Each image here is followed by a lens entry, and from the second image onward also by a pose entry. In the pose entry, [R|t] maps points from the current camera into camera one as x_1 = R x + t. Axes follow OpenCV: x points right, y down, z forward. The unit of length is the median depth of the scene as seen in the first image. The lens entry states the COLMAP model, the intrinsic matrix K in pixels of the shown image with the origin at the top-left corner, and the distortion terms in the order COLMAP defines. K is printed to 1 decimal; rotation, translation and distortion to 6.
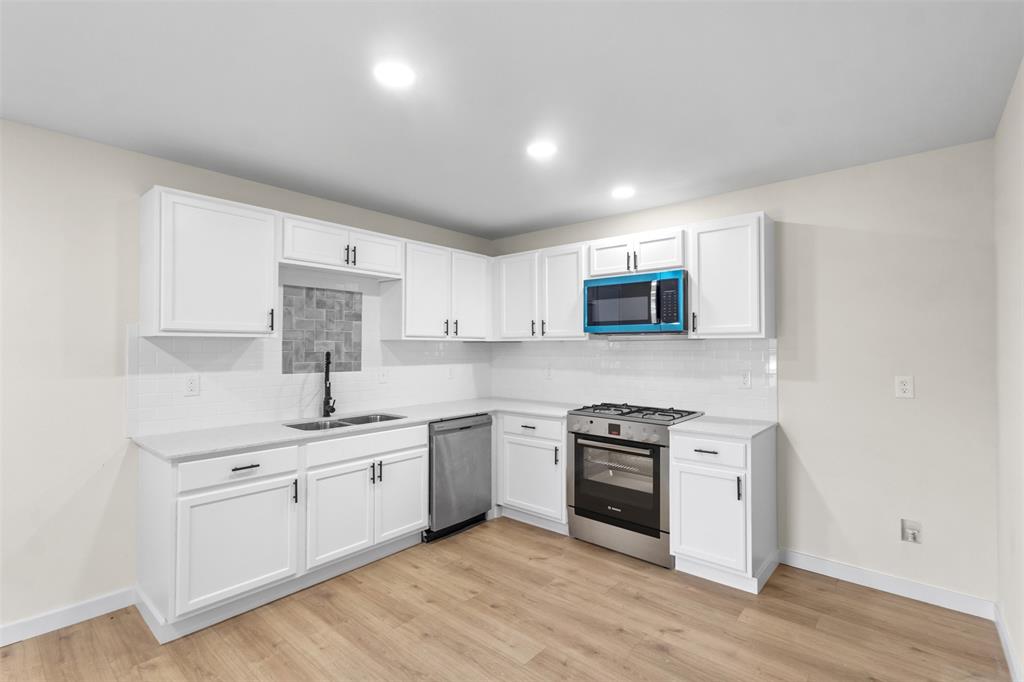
lens RADIAL K [[480.2, 0, 517.1], [0, 480.2, 343.7], [0, 0, 1]] dist [-0.000406, 0.000264]
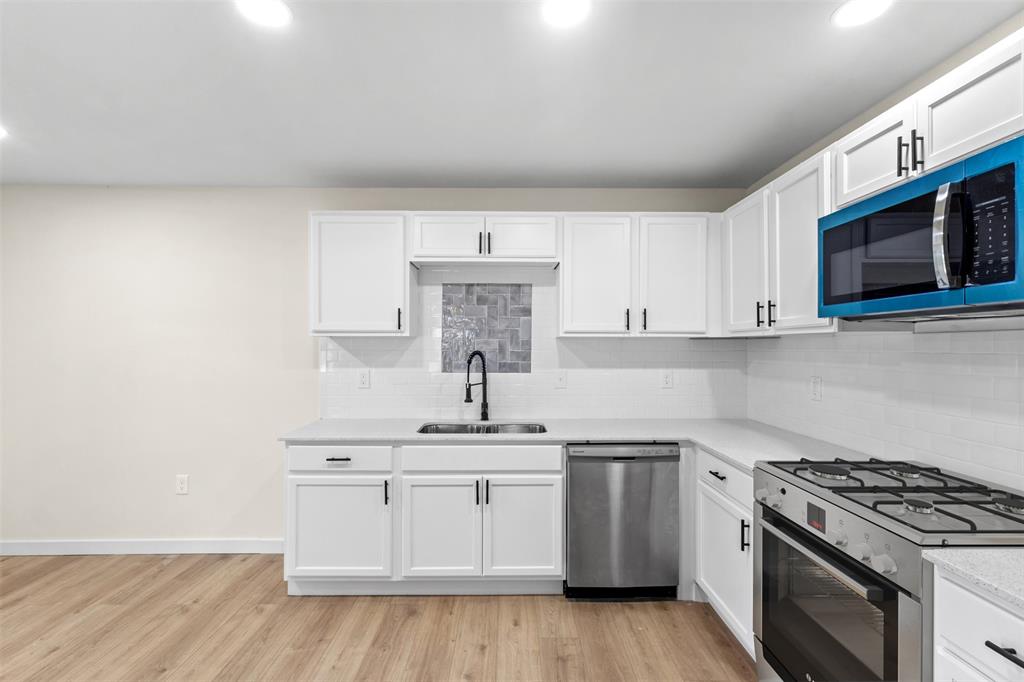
lens RADIAL K [[480.2, 0, 517.1], [0, 480.2, 343.7], [0, 0, 1]] dist [-0.000406, 0.000264]
pose [[0.647512, -0.003527, -0.762047, 0.360566], [0.005065, 0.999987, -0.000325, 0.003798], [0.762038, -0.003649, 0.647521, 0.445915]]
